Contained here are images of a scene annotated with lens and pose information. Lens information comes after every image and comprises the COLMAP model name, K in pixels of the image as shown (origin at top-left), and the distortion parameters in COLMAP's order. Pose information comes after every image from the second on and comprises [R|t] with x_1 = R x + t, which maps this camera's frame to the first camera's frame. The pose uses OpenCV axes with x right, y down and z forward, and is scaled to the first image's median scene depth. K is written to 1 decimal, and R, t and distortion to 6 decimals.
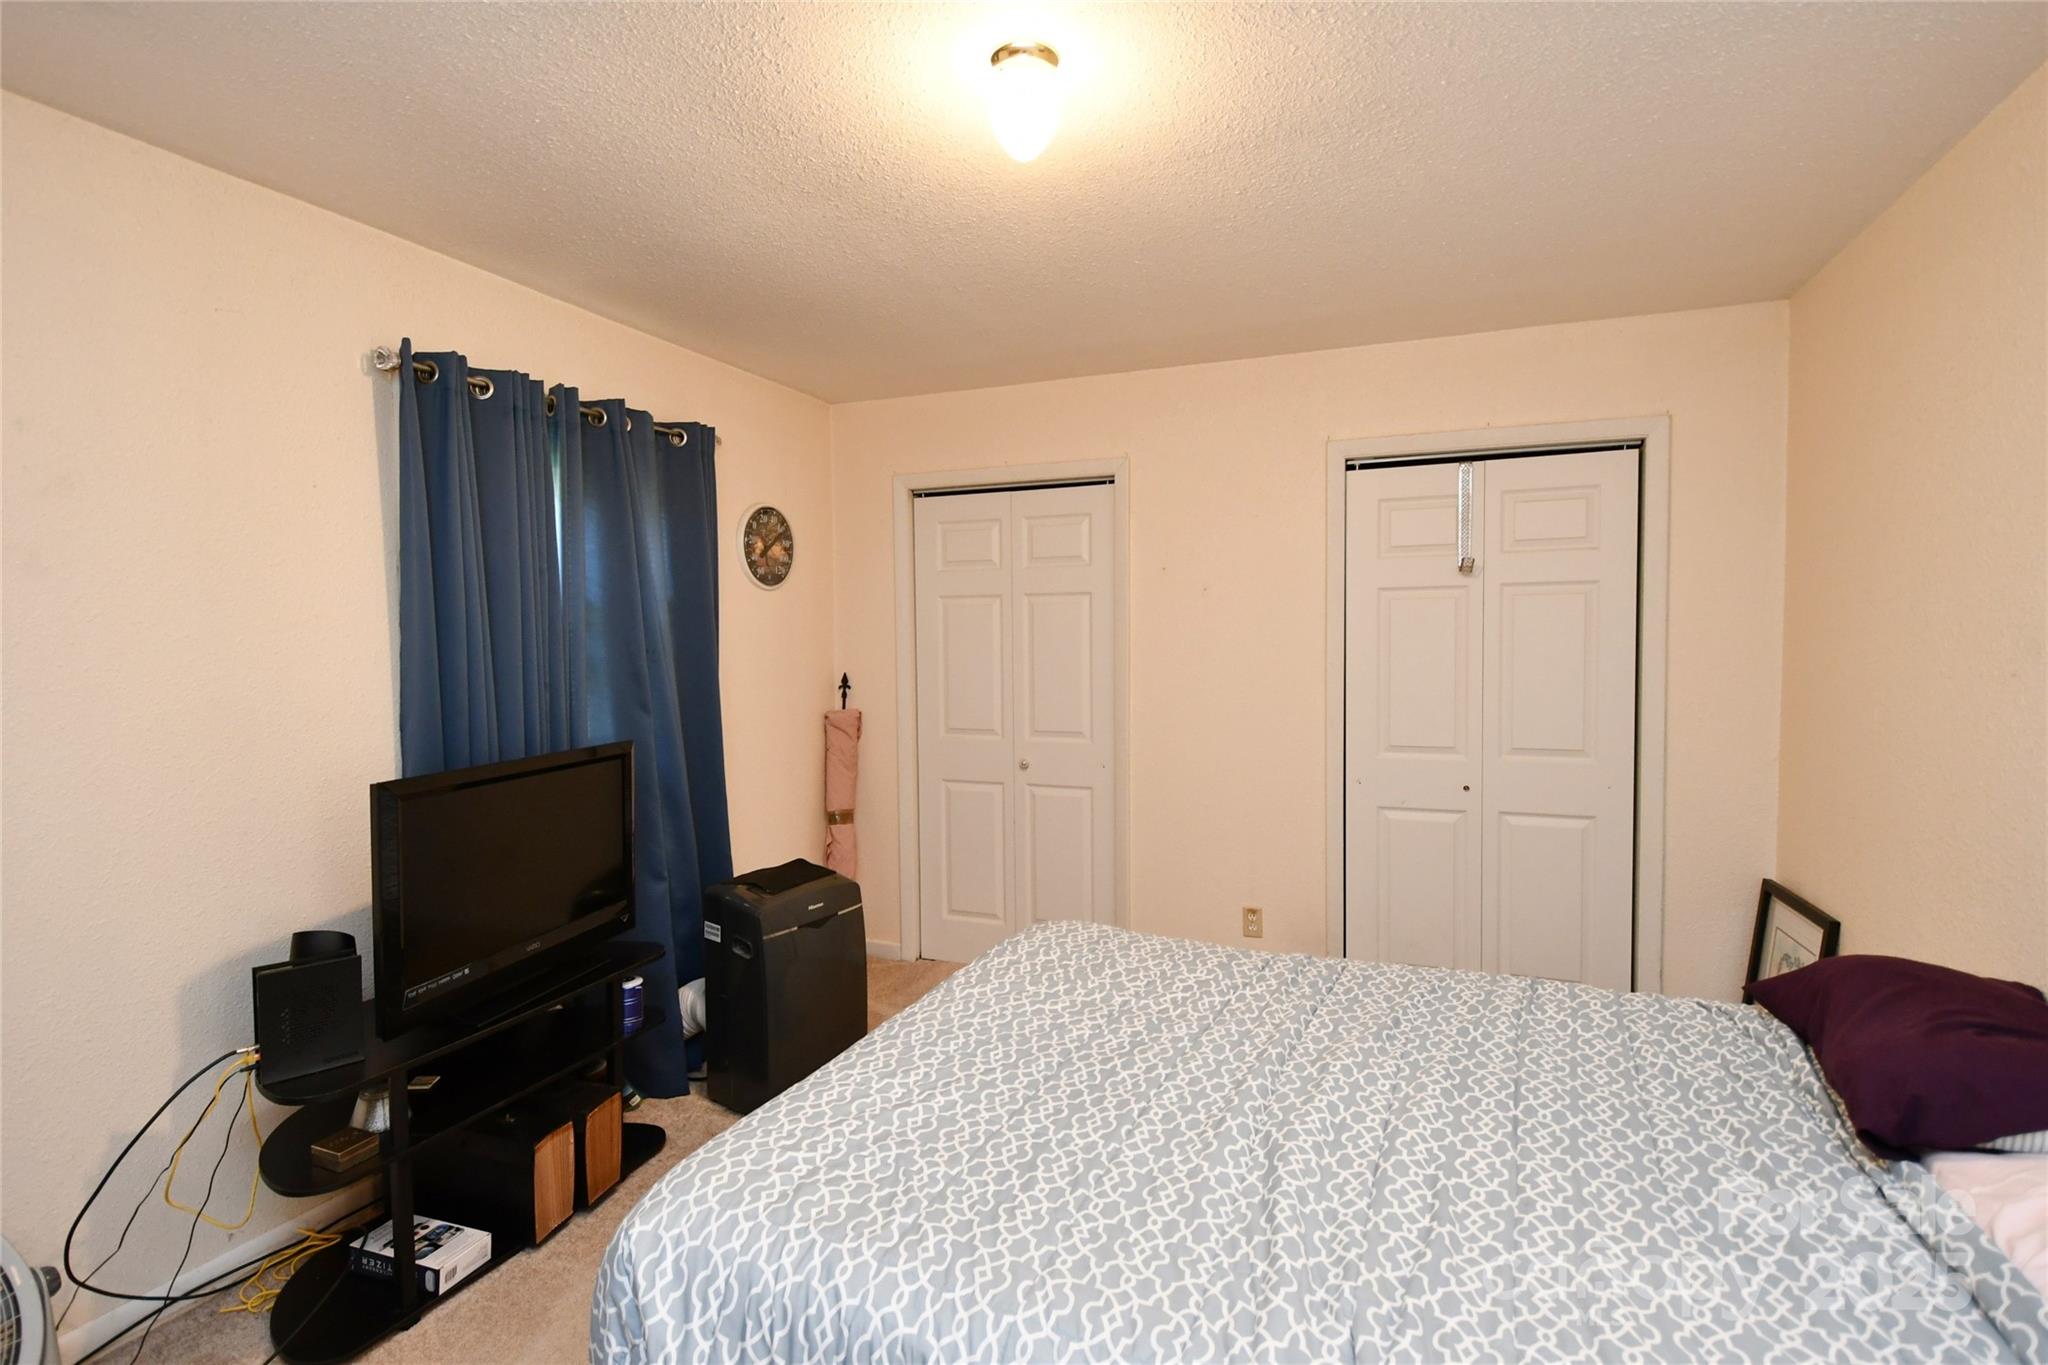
lens RADIAL K [[982.6, 0, 1025.5], [0, 982.6, 677.6], [0, 0, 1]] dist [0.003454, -0.010441]
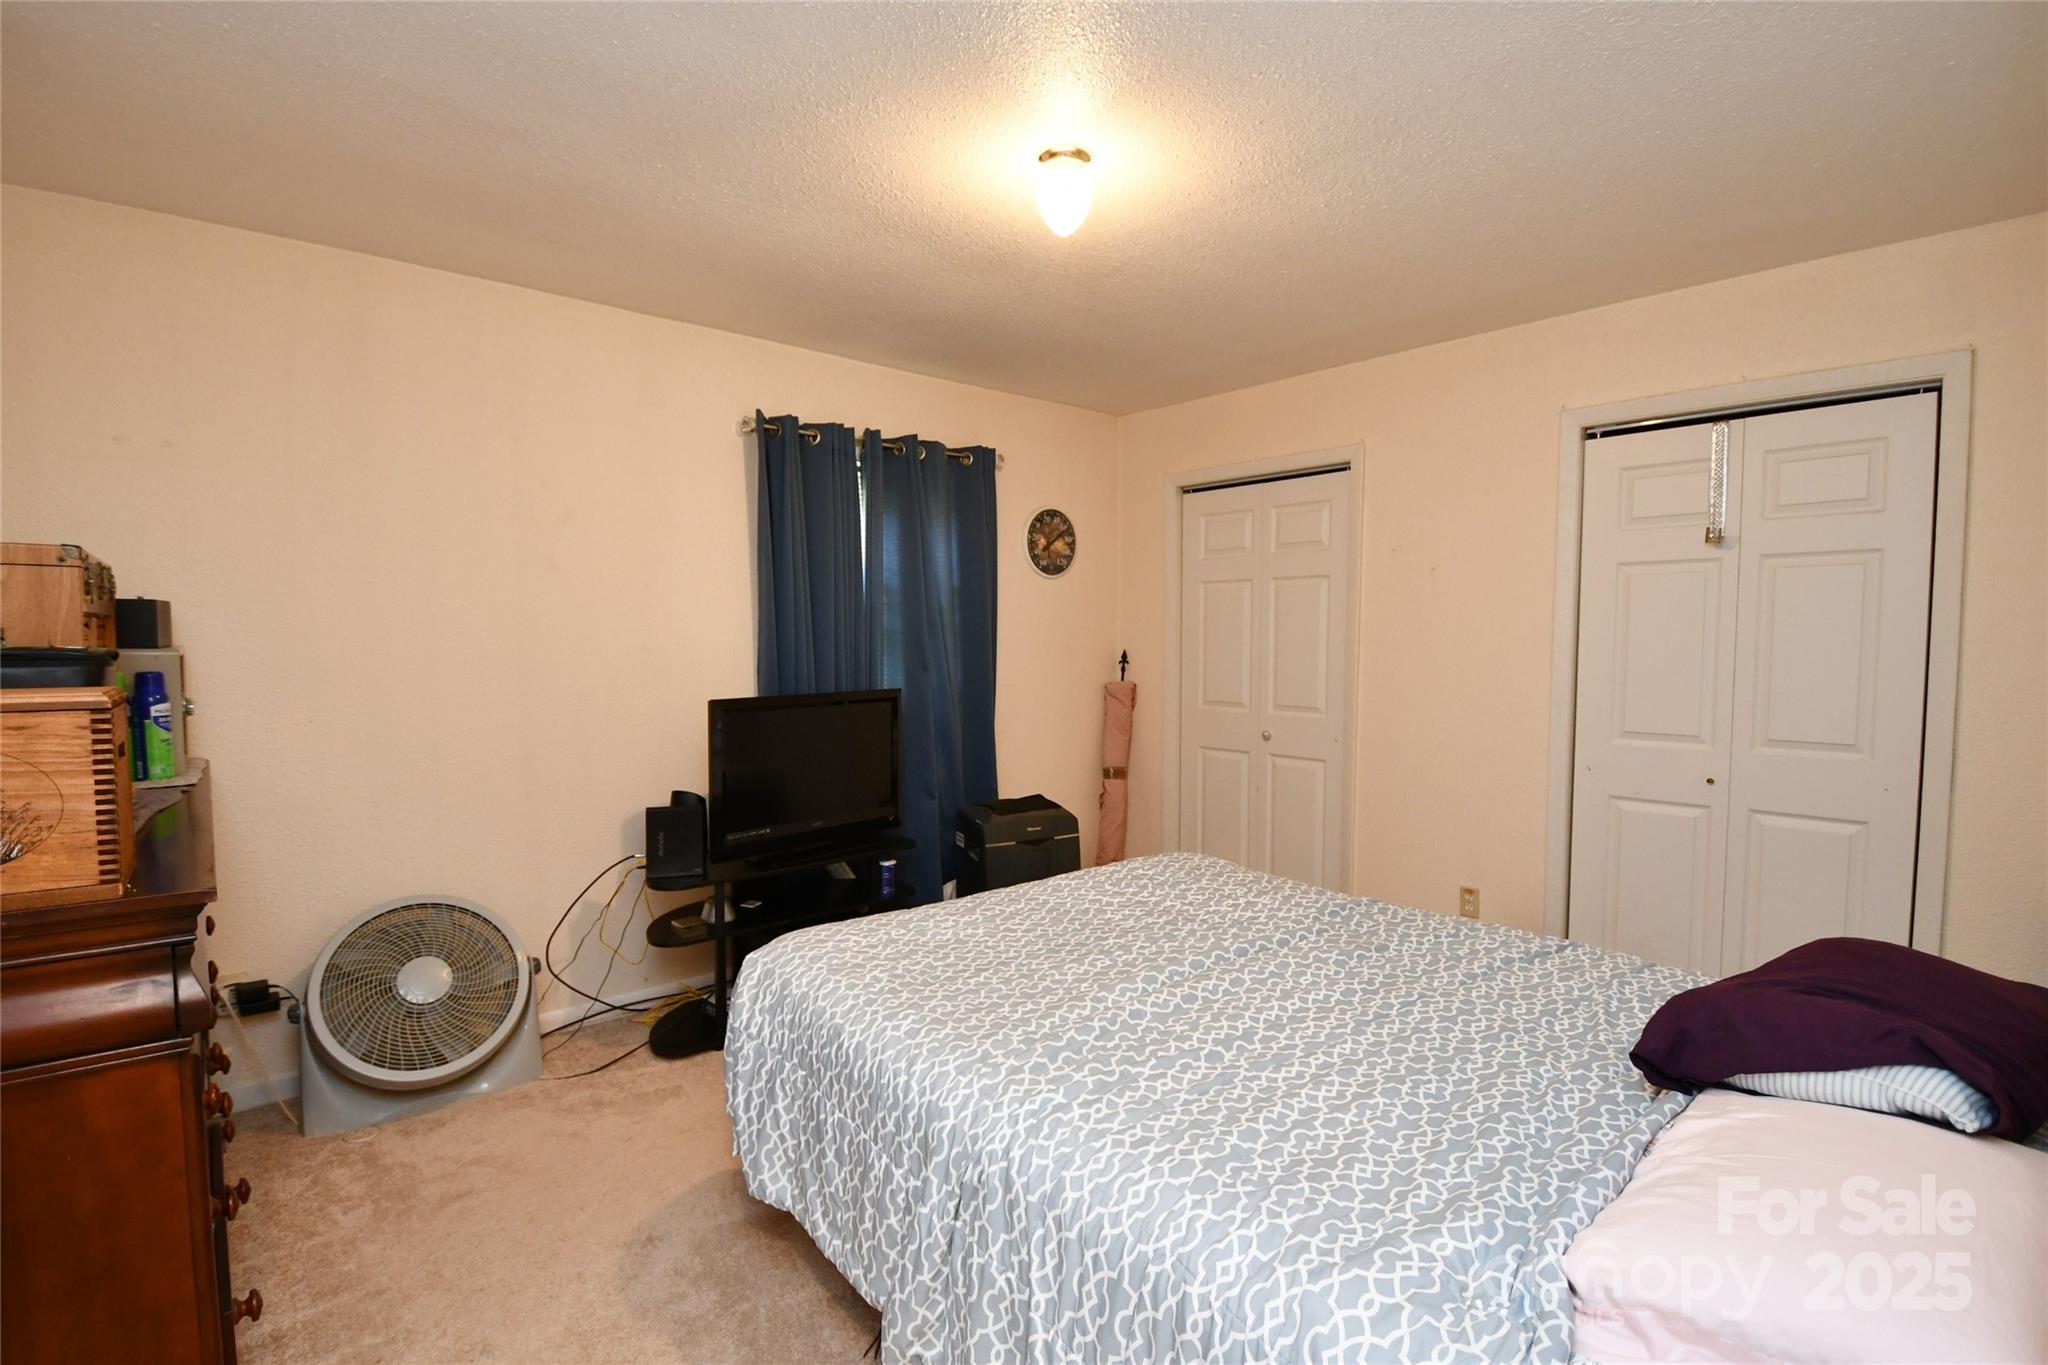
lens RADIAL K [[982.6, 0, 1023.1], [0, 982.6, 695.5], [0, 0, 1]] dist [0.003454, -0.010441]
pose [[0.886799, 0.036851, -0.460684, 0.350440], [-0.027463, 0.999256, 0.027065, 0.030040], [0.461339, -0.011350, 0.887152, -0.117144]]
